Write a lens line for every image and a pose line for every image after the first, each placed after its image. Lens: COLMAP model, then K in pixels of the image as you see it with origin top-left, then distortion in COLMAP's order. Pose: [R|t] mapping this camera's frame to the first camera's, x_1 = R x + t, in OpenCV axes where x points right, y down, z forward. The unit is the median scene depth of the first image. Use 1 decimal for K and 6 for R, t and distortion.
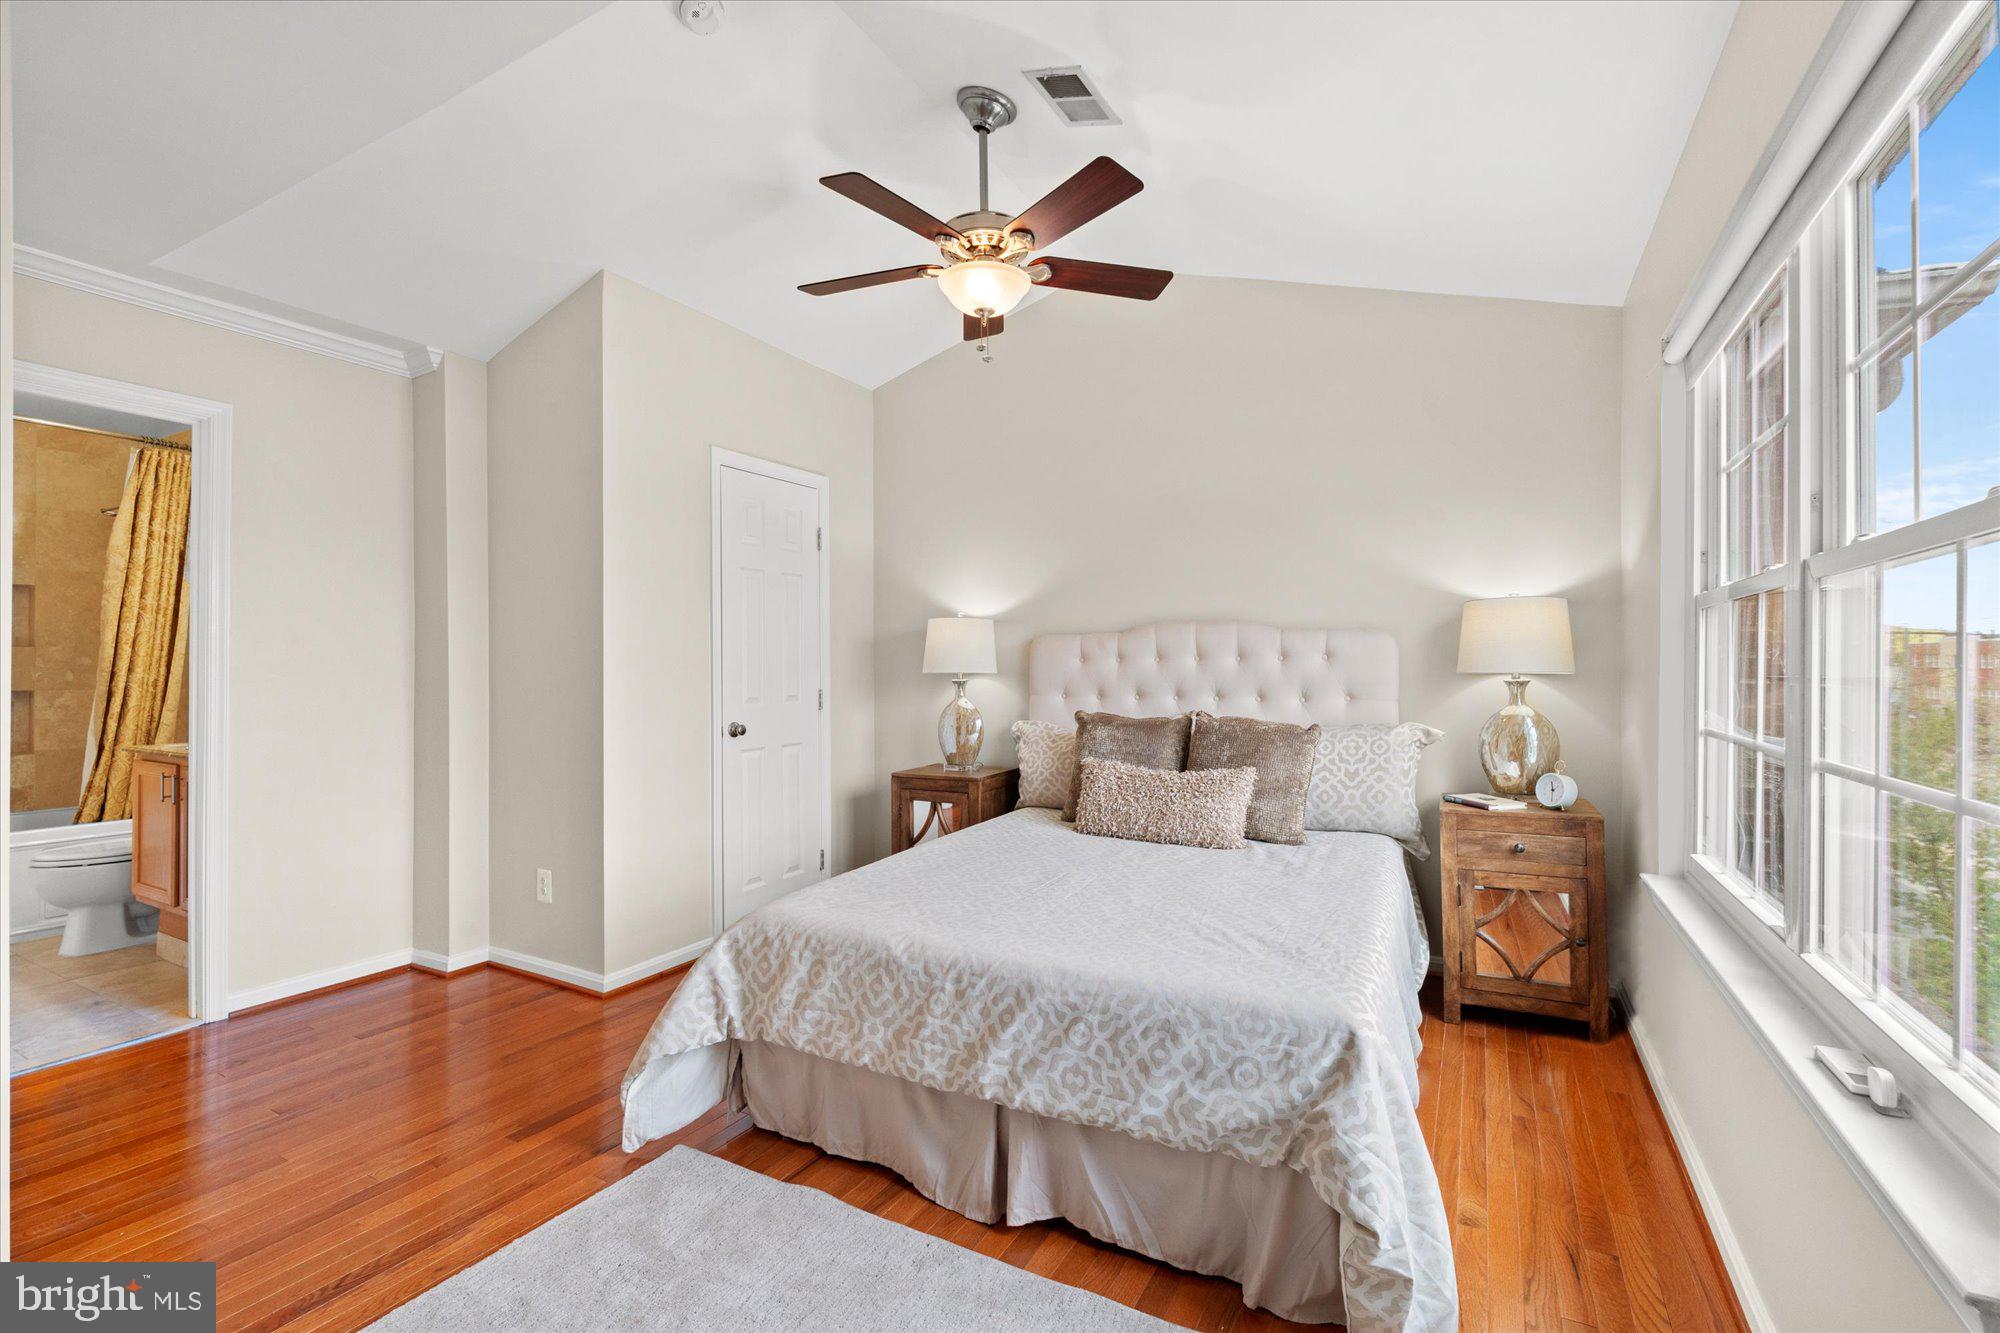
lens RADIAL K [[889.2, 0, 994.6], [0, 889.2, 657.8], [0, 0, 1]] dist [0.017019, -0.000134]
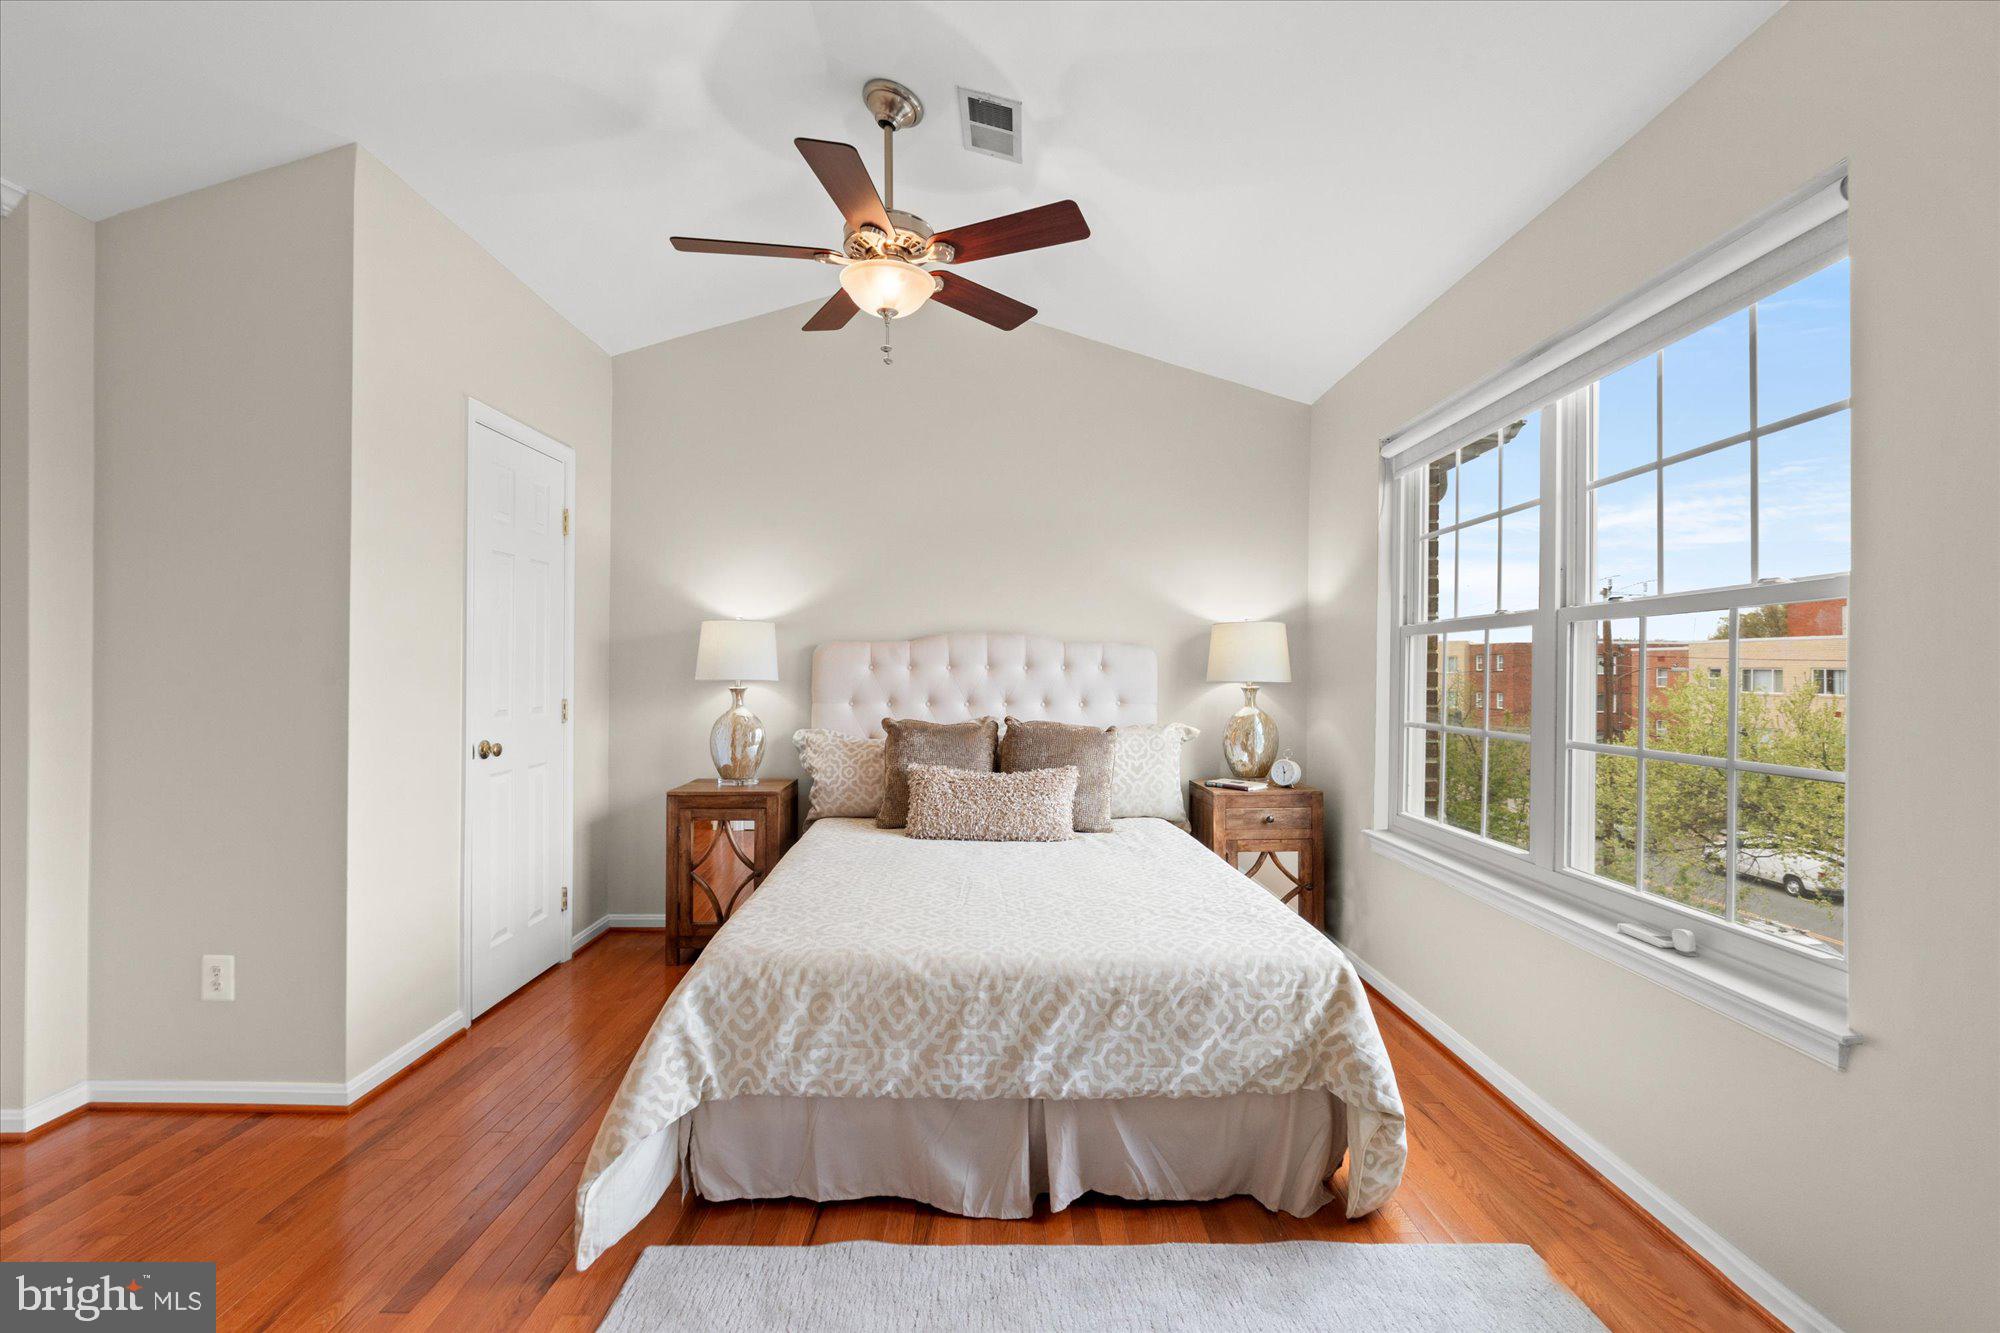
lens RADIAL K [[881.3, 0, 991.1], [0, 881.3, 666.9], [0, 0, 1]] dist [-0.002847, 0.000782]
pose [[0.875745, 0.010967, 0.482649, -0.466406], [-0.011441, 0.999933, -0.001963, 0.003646], [-0.482638, -0.003802, 0.875812, 0.120785]]
